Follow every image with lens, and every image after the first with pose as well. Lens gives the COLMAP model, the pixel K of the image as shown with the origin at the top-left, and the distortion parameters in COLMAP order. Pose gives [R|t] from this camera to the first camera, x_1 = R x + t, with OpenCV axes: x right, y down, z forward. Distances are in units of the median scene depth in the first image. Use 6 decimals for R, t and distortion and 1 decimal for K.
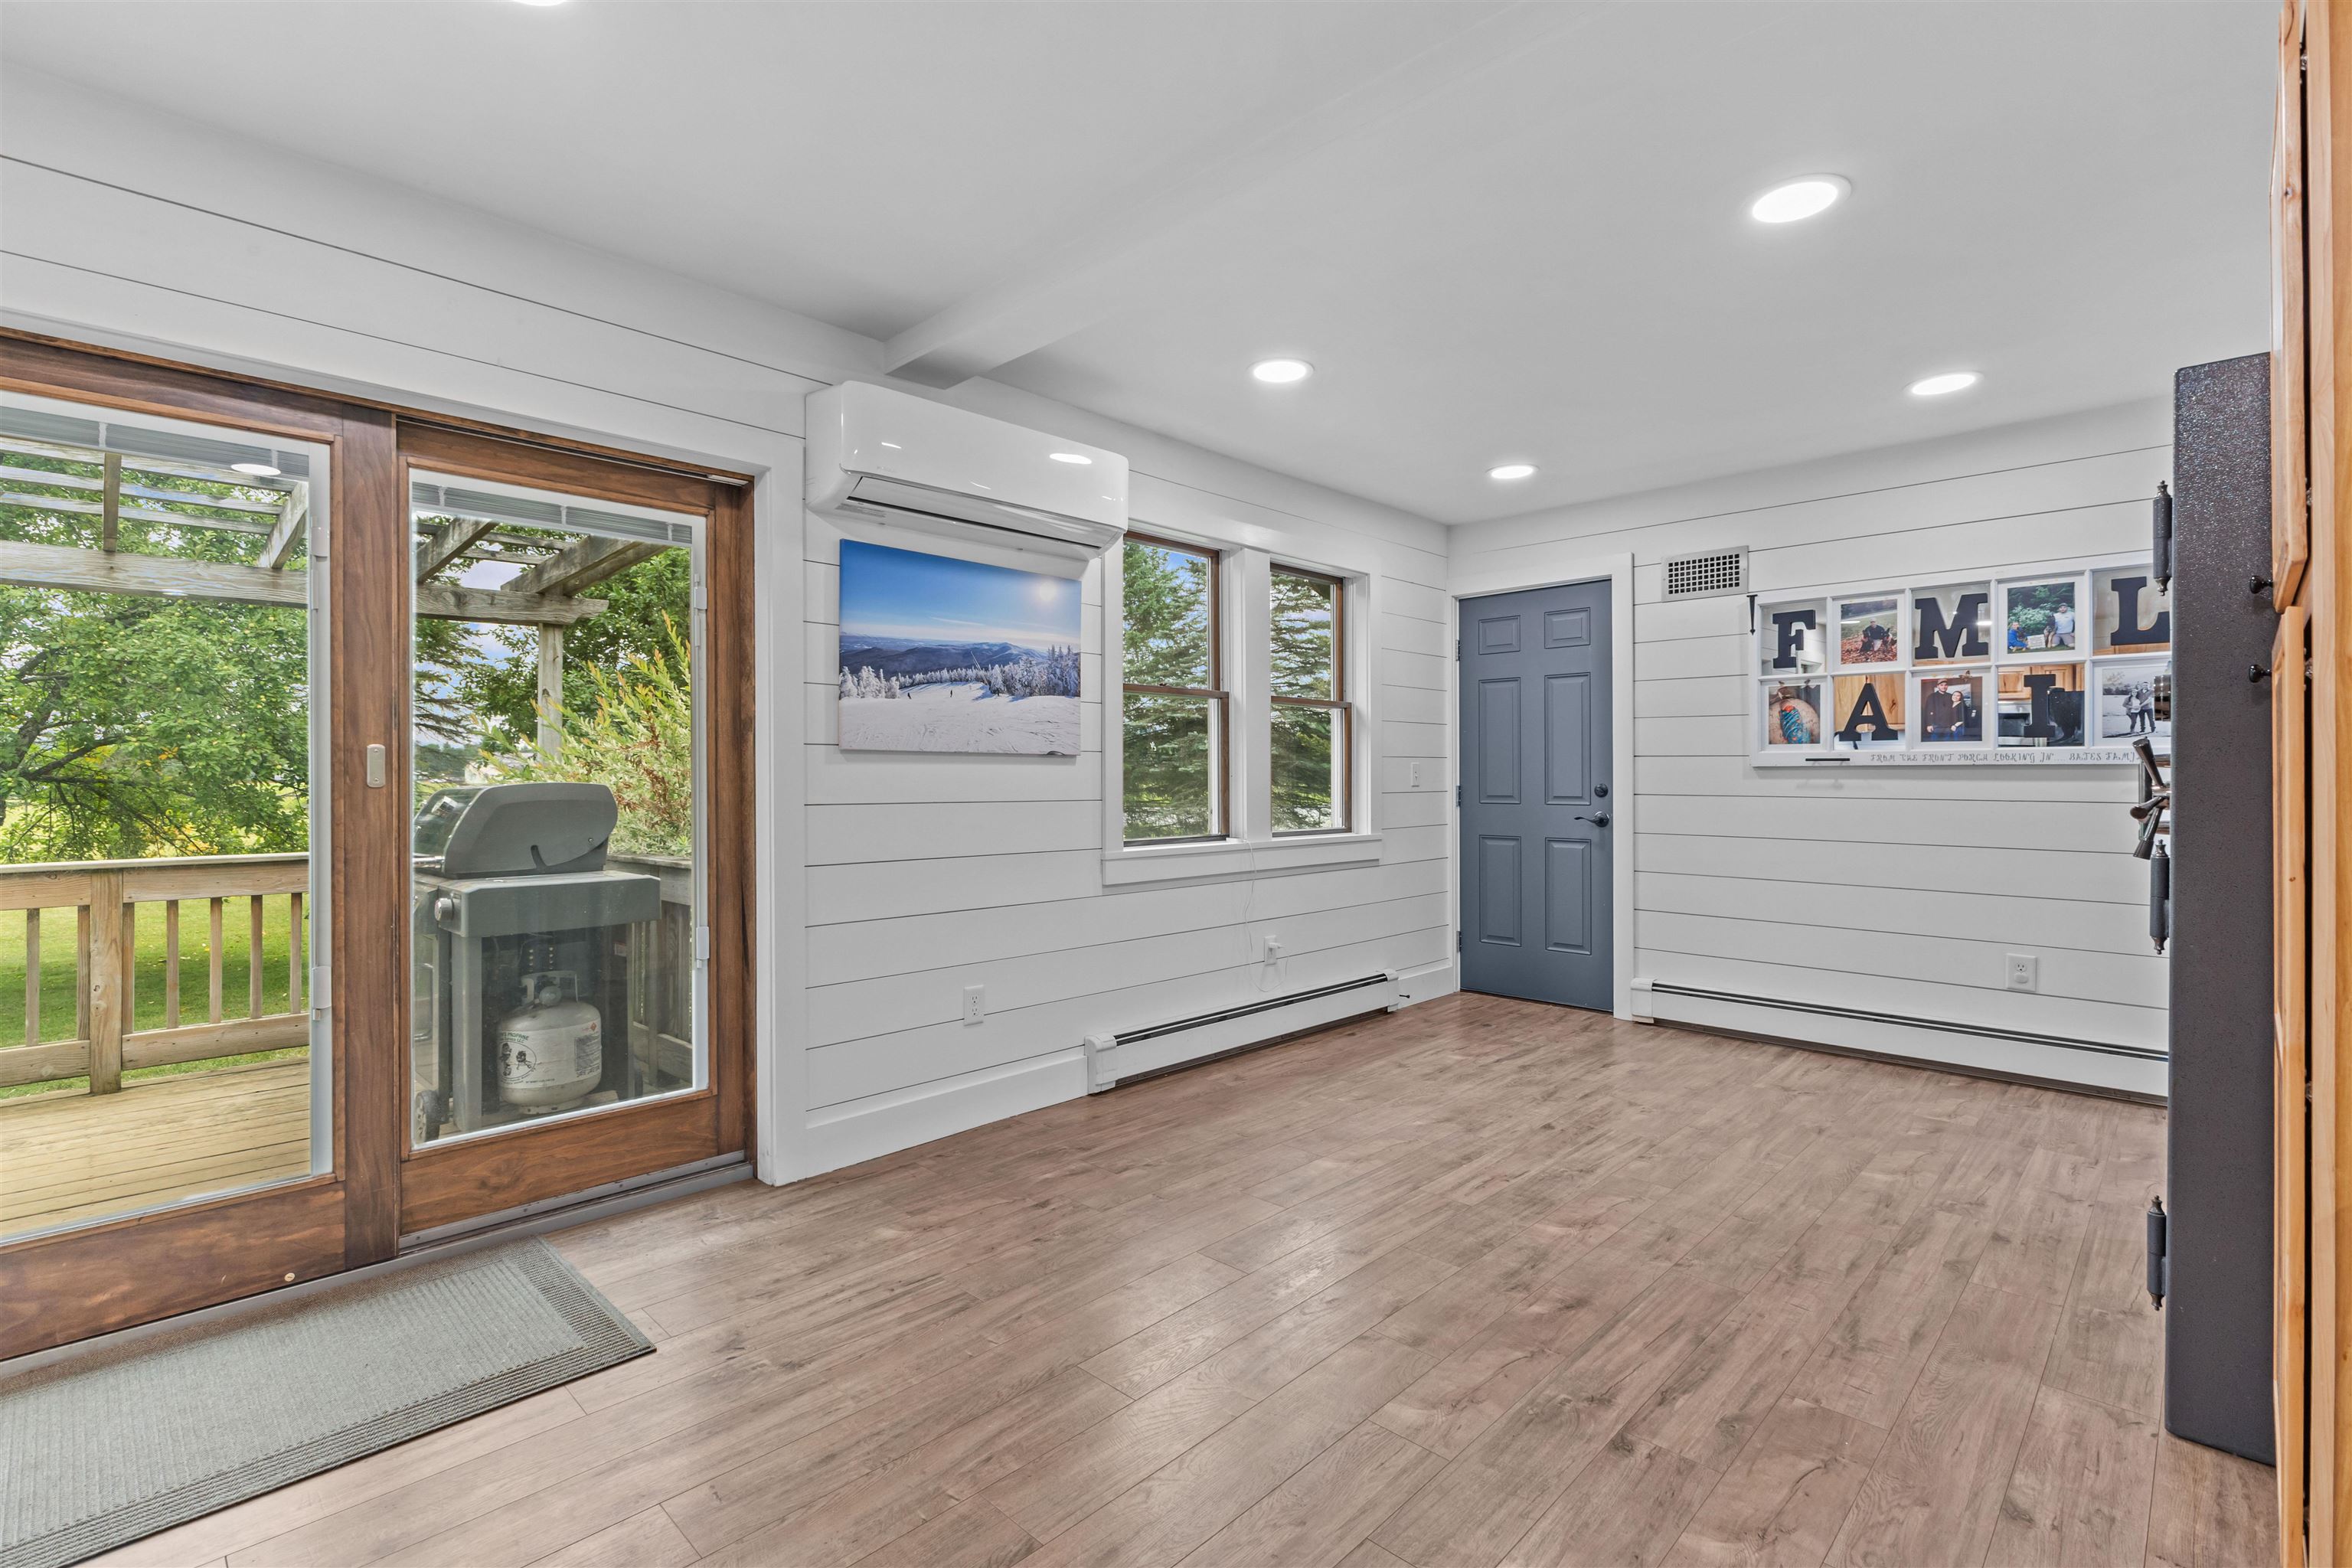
lens RADIAL K [[1075.5, 0, 1169.4], [0, 1075.5, 771.2], [0, 0, 1]] dist [0.000923, -0.000781]
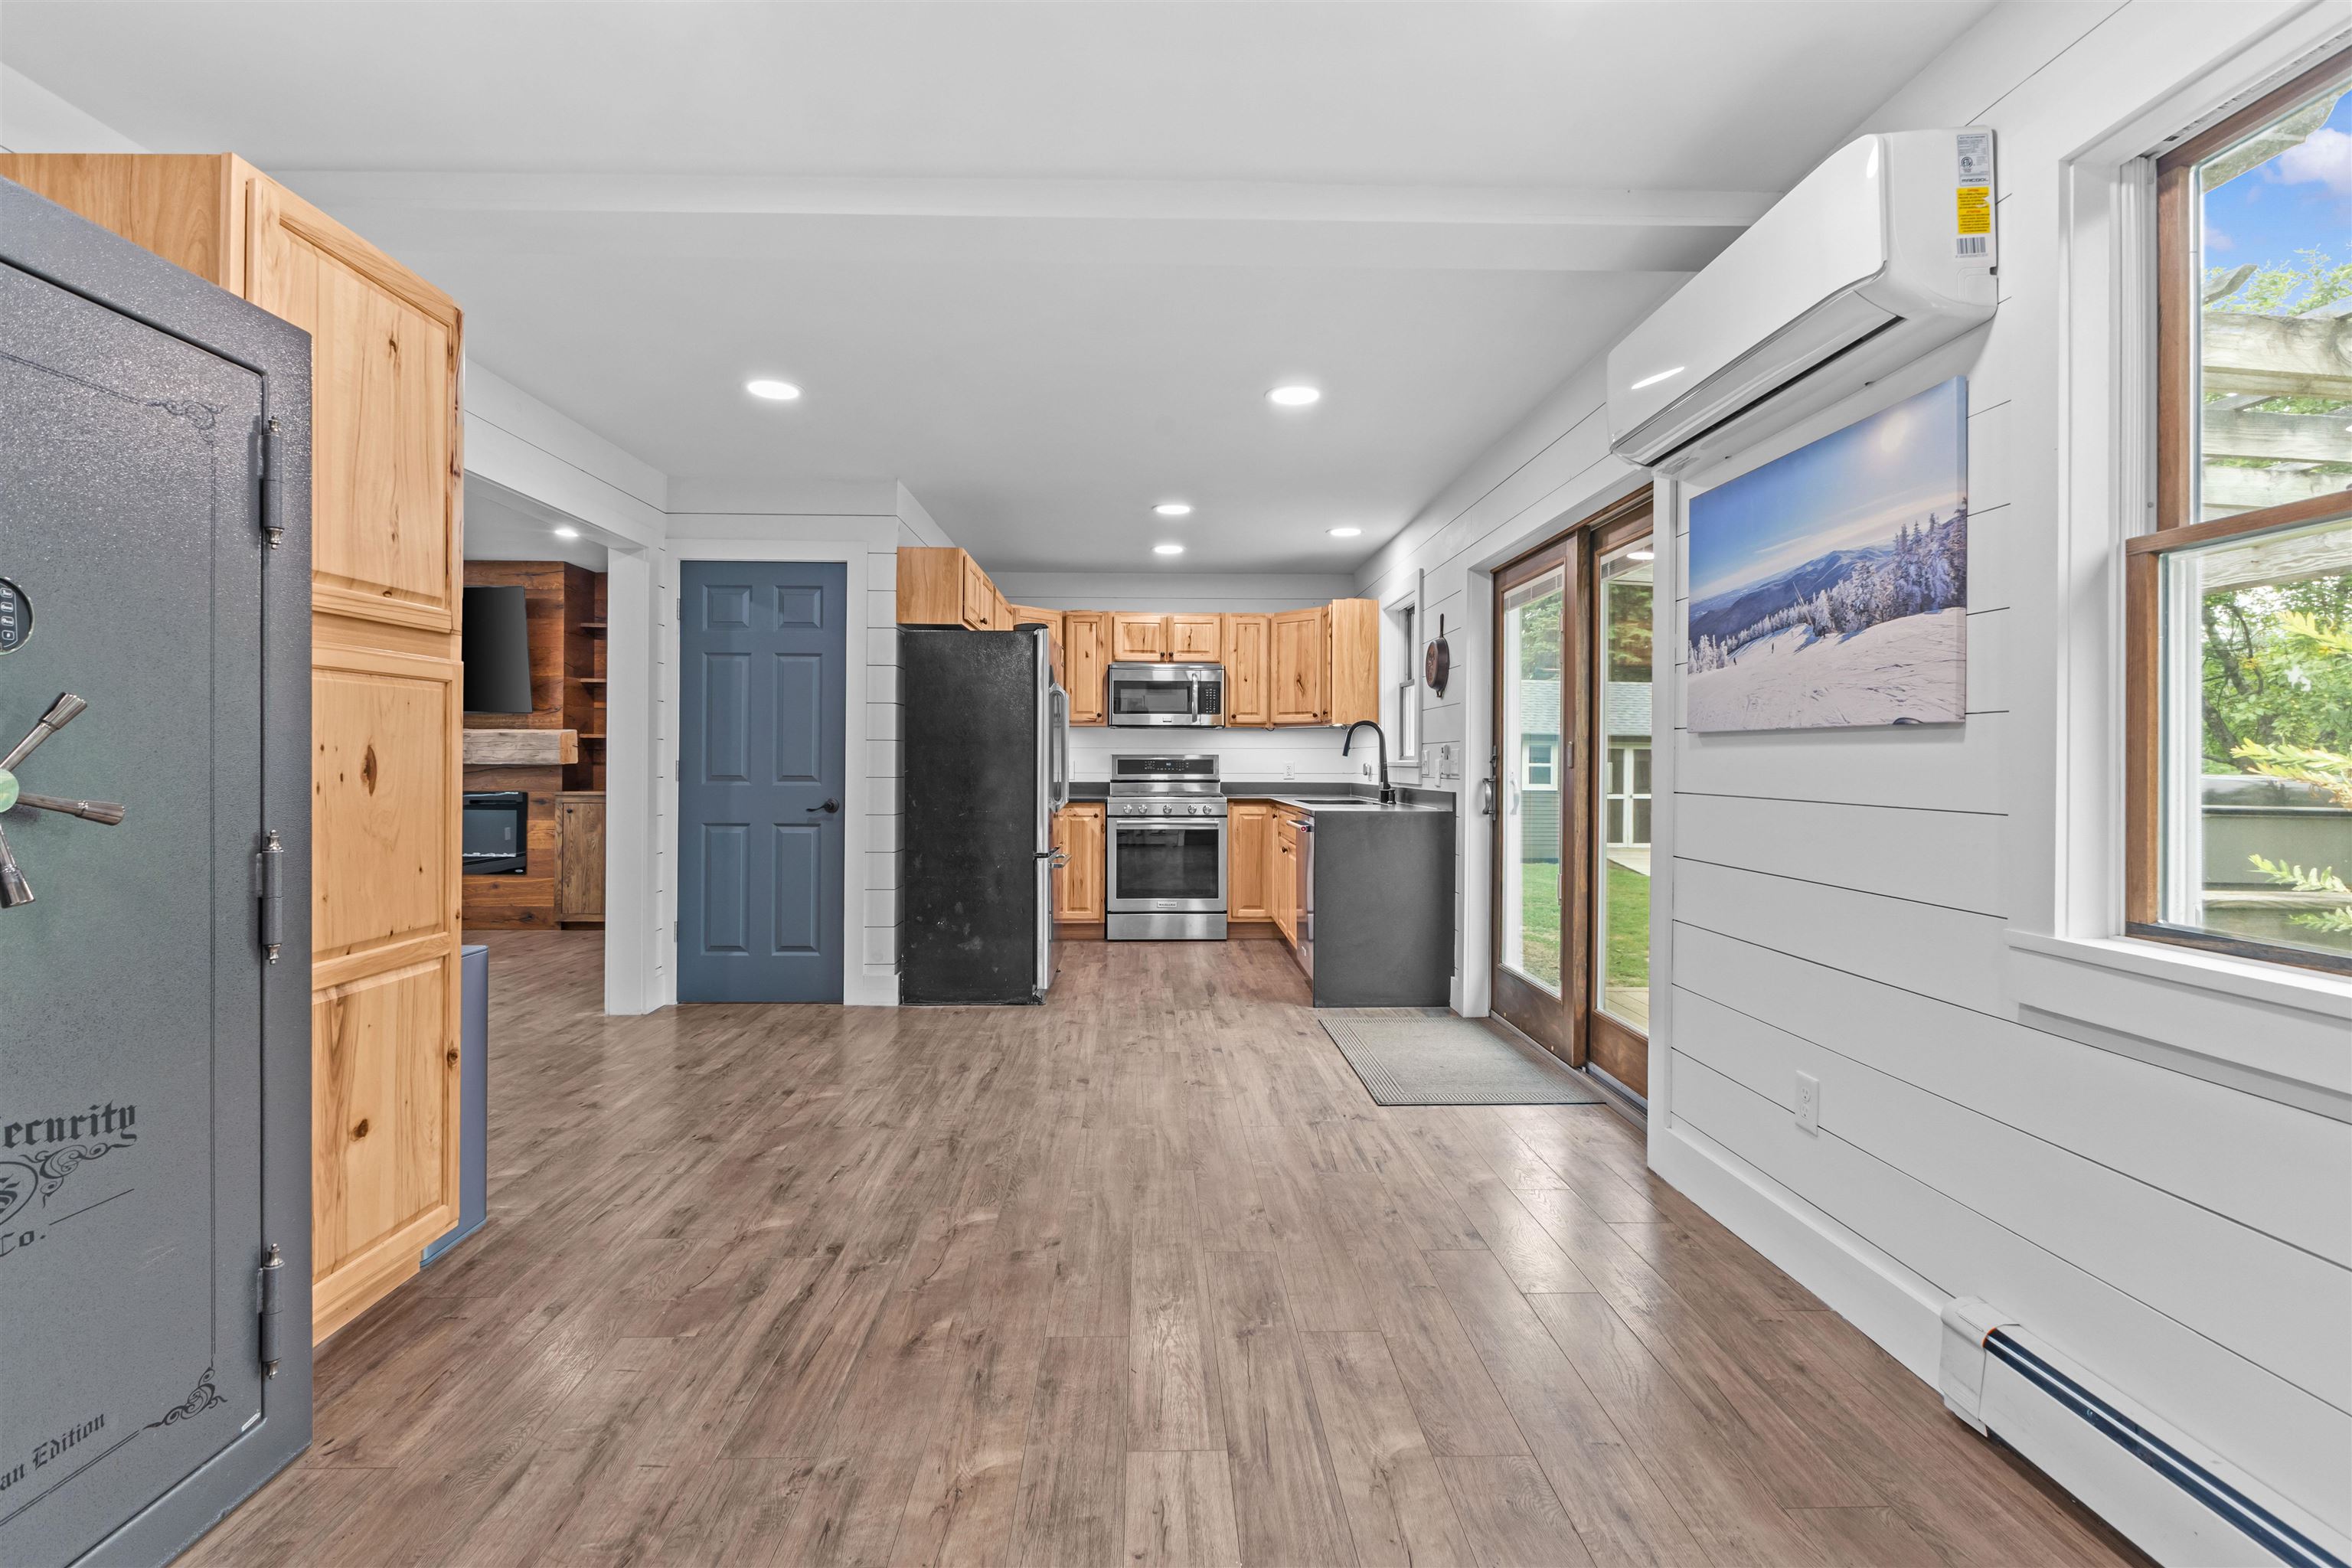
lens RADIAL K [[1075.5, 0, 1169.7], [0, 1075.5, 754.6], [0, 0, 1]] dist [0.000923, -0.000781]
pose [[-0.695909, -0.006139, -0.718104, 0.552093], [-0.001086, 0.999971, -0.007496, 0.004457], [0.718130, -0.004437, -0.695895, 1.124000]]
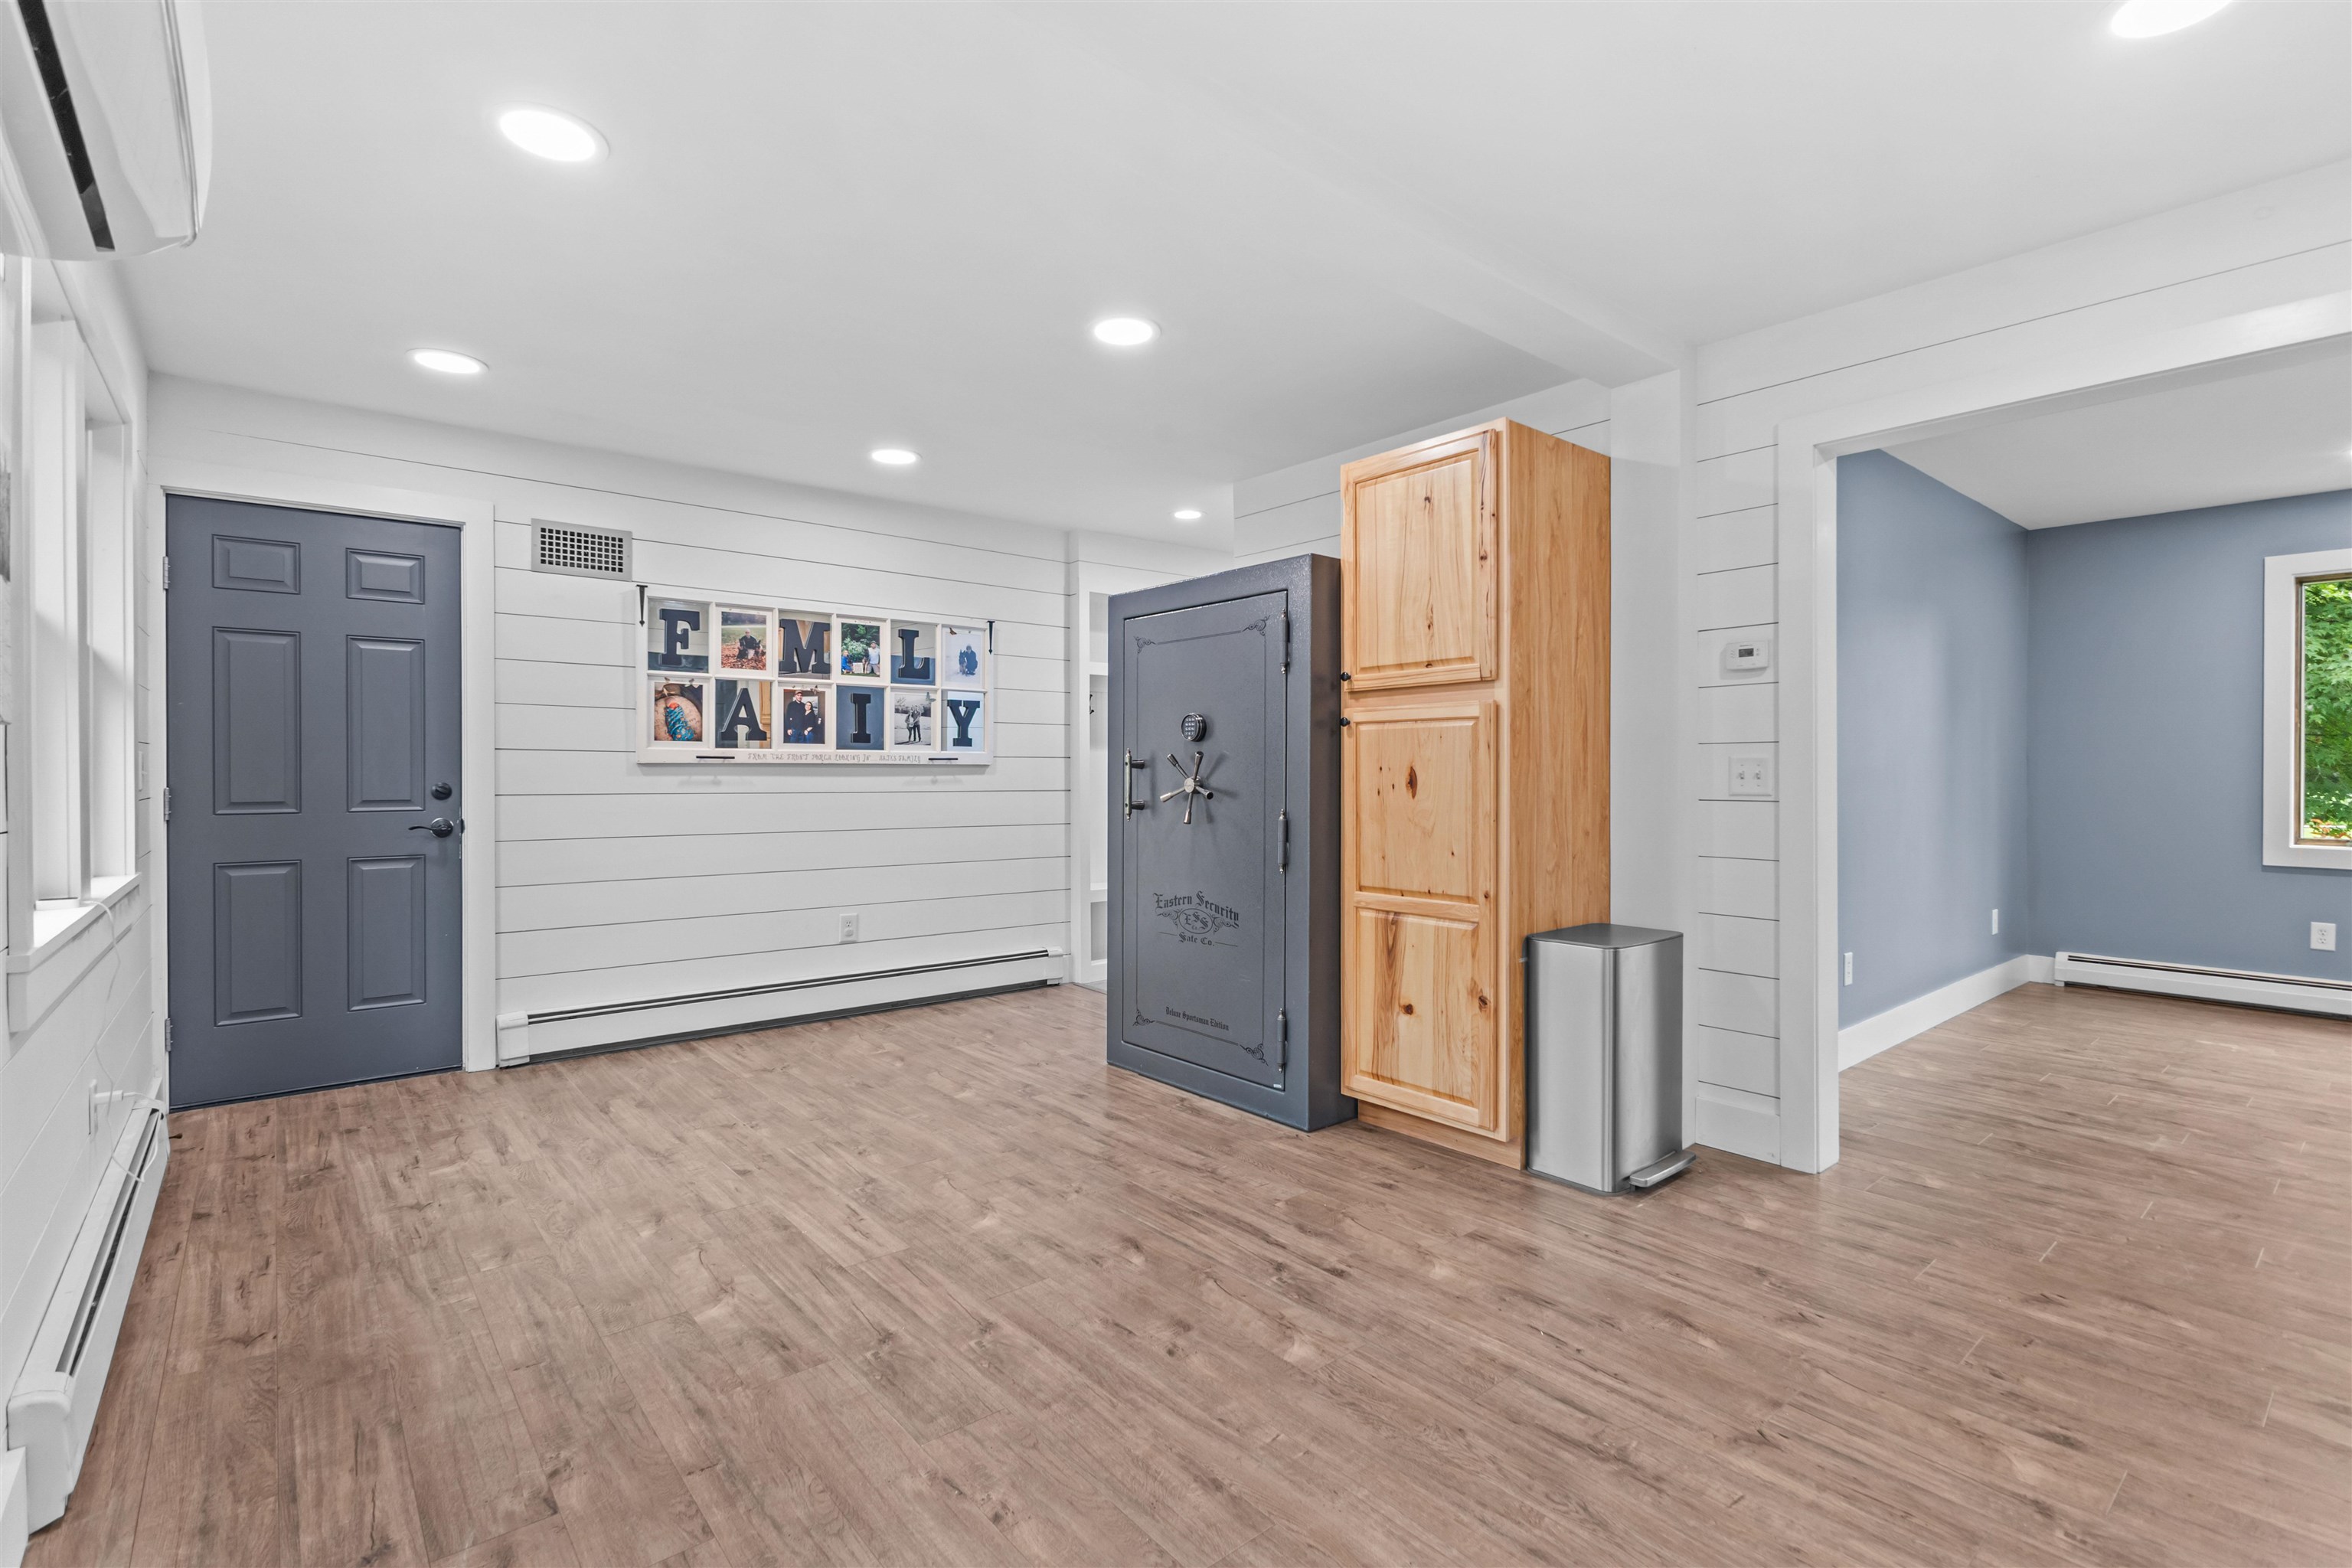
lens RADIAL K [[1075.5, 0, 1176.4], [0, 1075.5, 780.5], [0, 0, 1]] dist [0.000923, -0.000781]
pose [[0.092275, -0.008460, 0.995698, -0.464145], [-0.004816, 0.999948, 0.008942, 0.000175], [-0.995722, -0.005620, 0.092229, 0.537519]]
